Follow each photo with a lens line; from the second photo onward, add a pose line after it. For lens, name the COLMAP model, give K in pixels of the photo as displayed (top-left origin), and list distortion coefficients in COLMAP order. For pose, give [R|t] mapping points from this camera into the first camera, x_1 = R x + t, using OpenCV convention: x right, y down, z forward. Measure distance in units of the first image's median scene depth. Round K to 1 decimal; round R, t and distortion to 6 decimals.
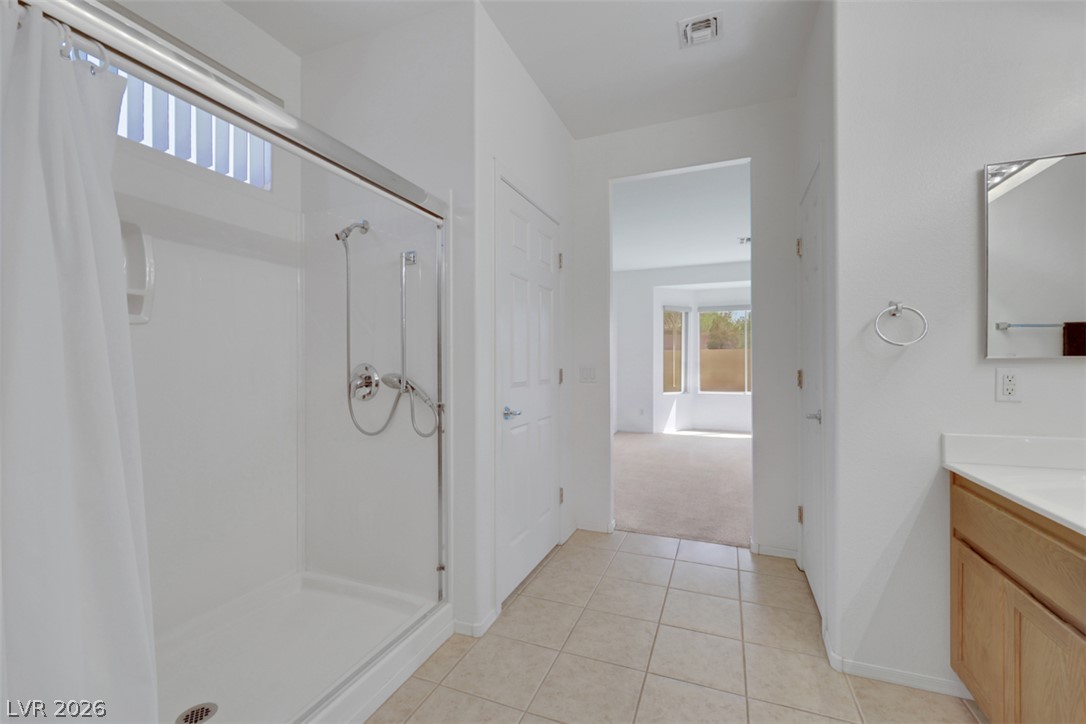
lens RADIAL K [[452.5, 0, 568.8], [0, 452.5, 363.5], [0, 0, 1]] dist [0.000137, -0.000491]
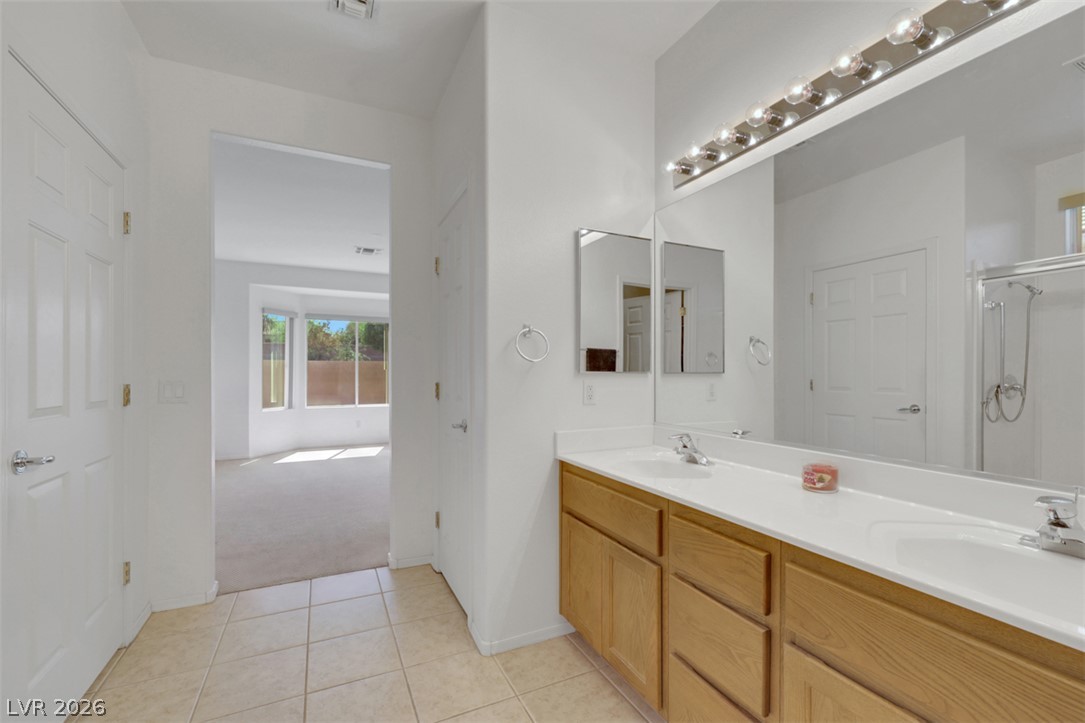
lens RADIAL K [[447.4, 0, 544.9], [0, 447.4, 374.6], [0, 0, 1]] dist [0.000485, -0.000156]
pose [[0.699953, 0.002266, 0.714185, -0.071576], [-0.000885, 0.999997, -0.002305, -0.002015], [-0.714188, 0.000982, 0.699953, 0.114220]]
